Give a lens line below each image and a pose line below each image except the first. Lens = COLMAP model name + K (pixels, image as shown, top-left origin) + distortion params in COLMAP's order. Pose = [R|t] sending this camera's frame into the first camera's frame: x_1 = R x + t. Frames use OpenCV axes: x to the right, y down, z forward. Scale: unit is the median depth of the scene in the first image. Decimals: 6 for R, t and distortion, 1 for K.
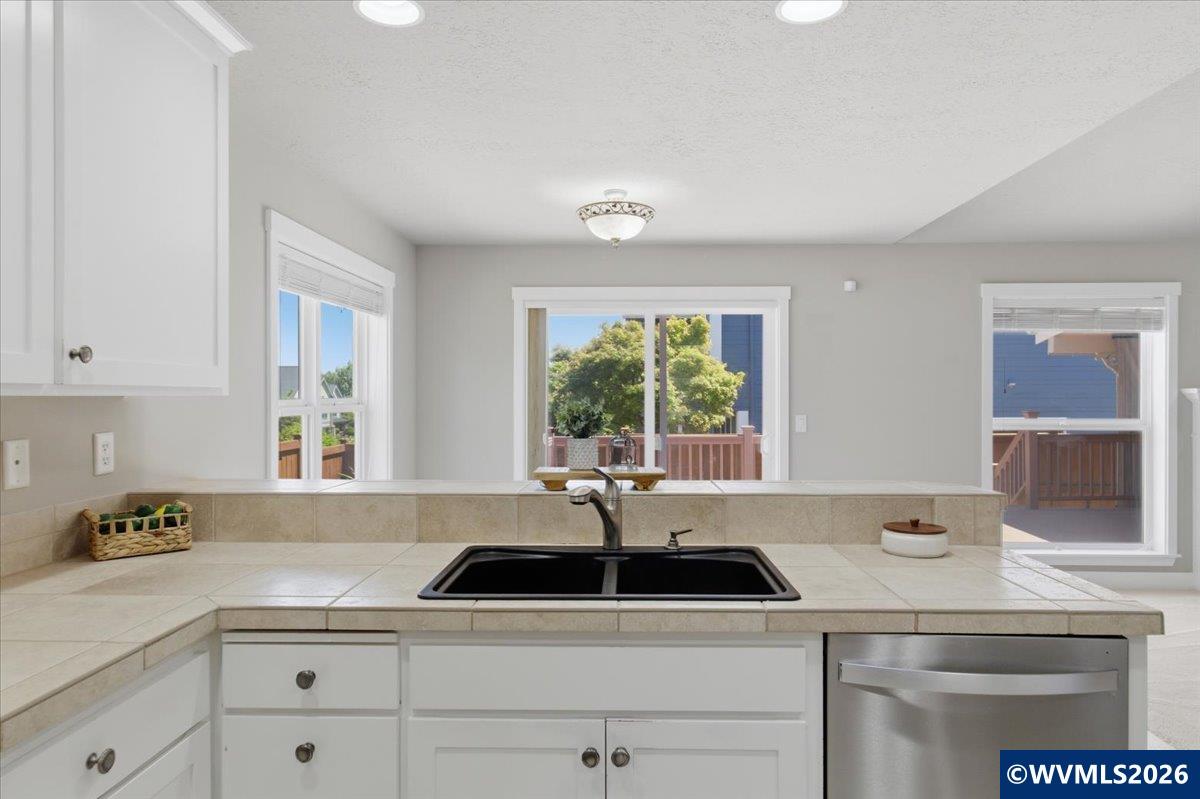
lens RADIAL K [[561.9, 0, 602.2], [0, 561.9, 399.9], [0, 0, 1]] dist [-0.000296, 0.000038]
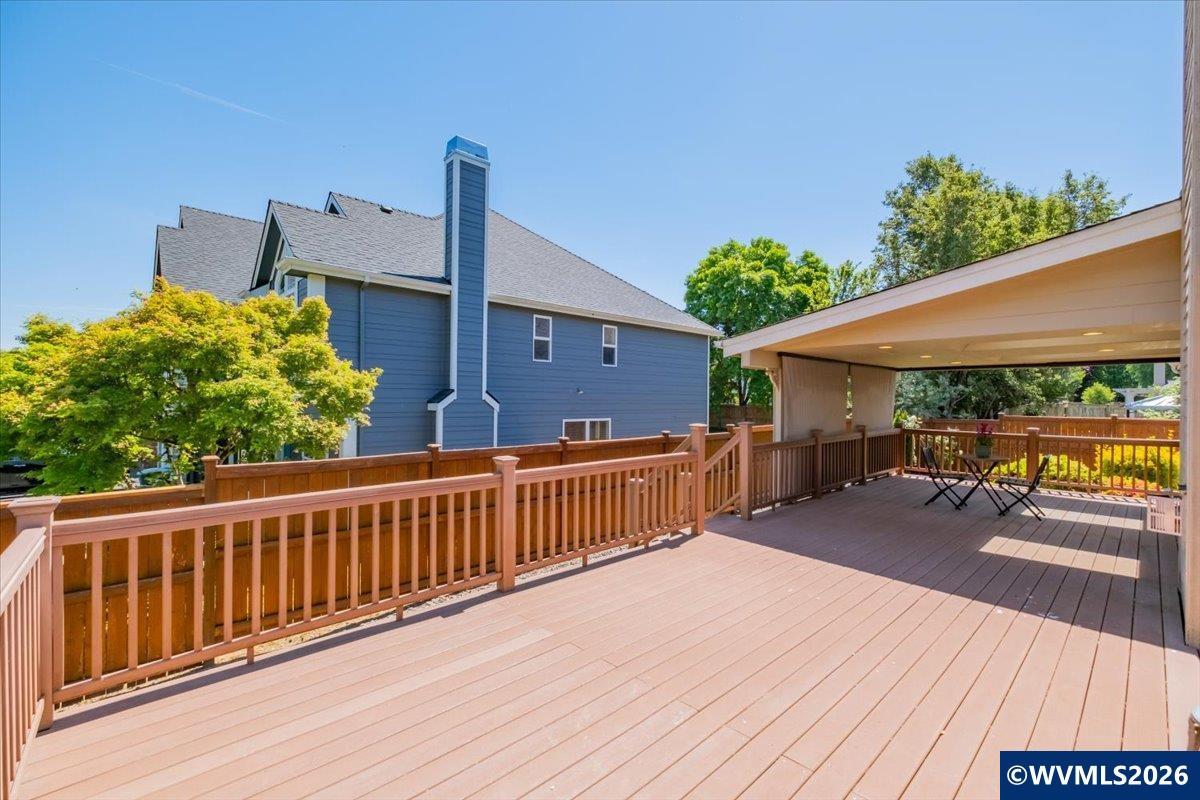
lens RADIAL K [[501.0, 0, 599.4], [0, 501.0, 402.3], [0, 0, 1]] dist [0.000054, 0.000009]
pose [[0.723036, 0.005439, 0.690789, -0.024380], [-0.007400, 0.999973, -0.000128, -0.007069], [-0.690771, -0.005019, 0.723056, 0.262546]]
